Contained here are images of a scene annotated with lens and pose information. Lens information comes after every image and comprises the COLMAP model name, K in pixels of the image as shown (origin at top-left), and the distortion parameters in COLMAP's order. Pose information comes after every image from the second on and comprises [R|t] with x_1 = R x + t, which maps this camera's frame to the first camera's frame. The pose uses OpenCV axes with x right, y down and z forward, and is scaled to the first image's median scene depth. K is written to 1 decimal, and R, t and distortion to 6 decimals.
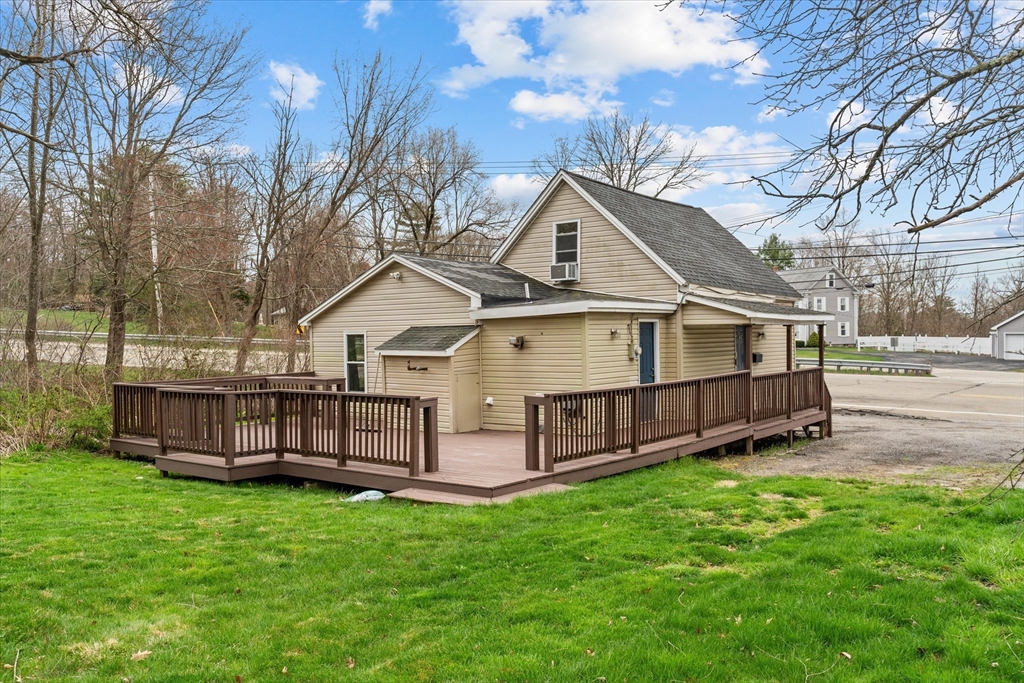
lens RADIAL K [[837.9, 0, 512.0], [0, 837.9, 341.5], [0, 0, 1]] dist [0.000953, -0.000461]
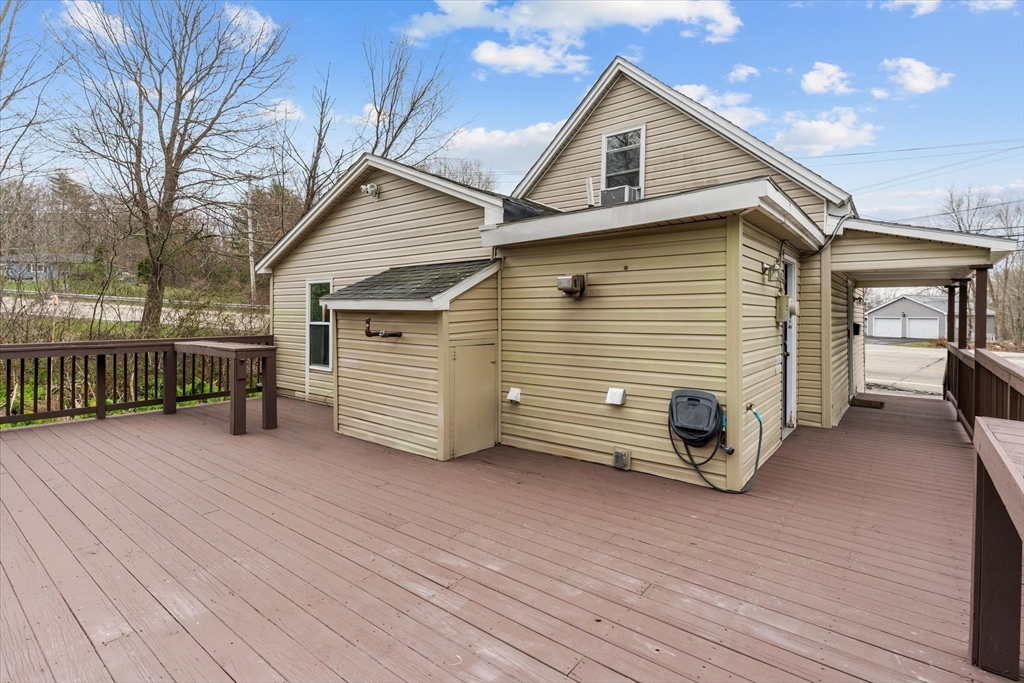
lens RADIAL K [[498.7, 0, 513.1], [0, 498.7, 318.5], [0, 0, 1]] dist [0.001907, 0.000228]
pose [[0.999789, 0.020511, -0.001049, -0.027137], [-0.020512, 0.999788, -0.001633, 0.020282], [0.001016, 0.001654, 0.999998, 0.641756]]
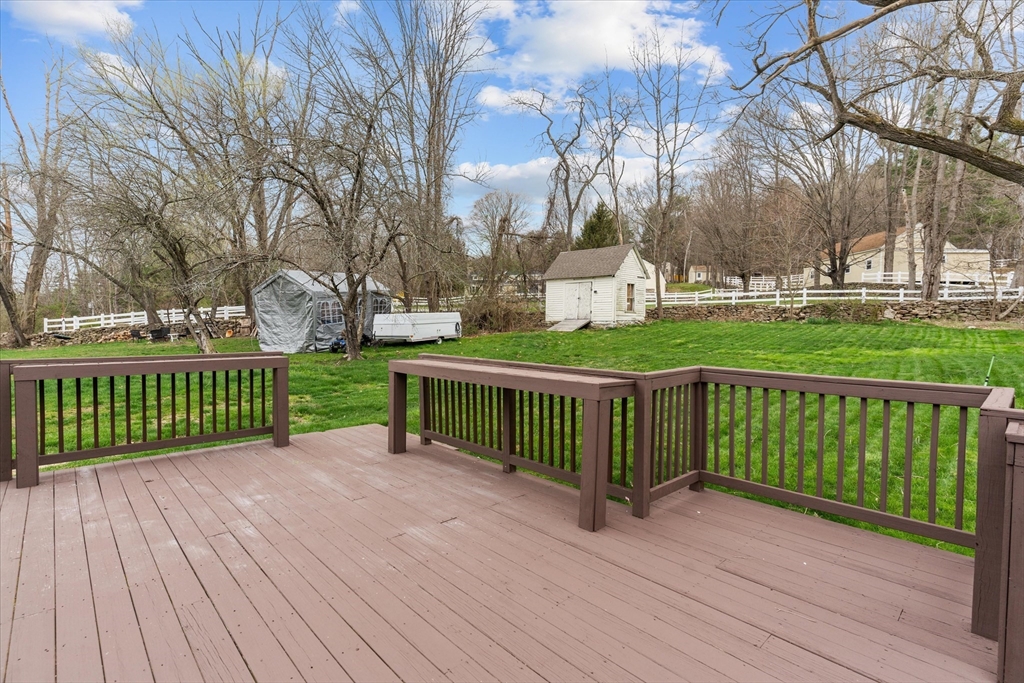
lens RADIAL K [[481.5, 0, 507.8], [0, 481.5, 339.5], [0, 0, 1]] dist [0.002344, 0.000133]
pose [[-0.988470, -0.006446, 0.151278, -0.181063], [-0.001962, 0.999555, 0.029773, 0.021479], [-0.151402, 0.029133, -0.988043, 0.961421]]
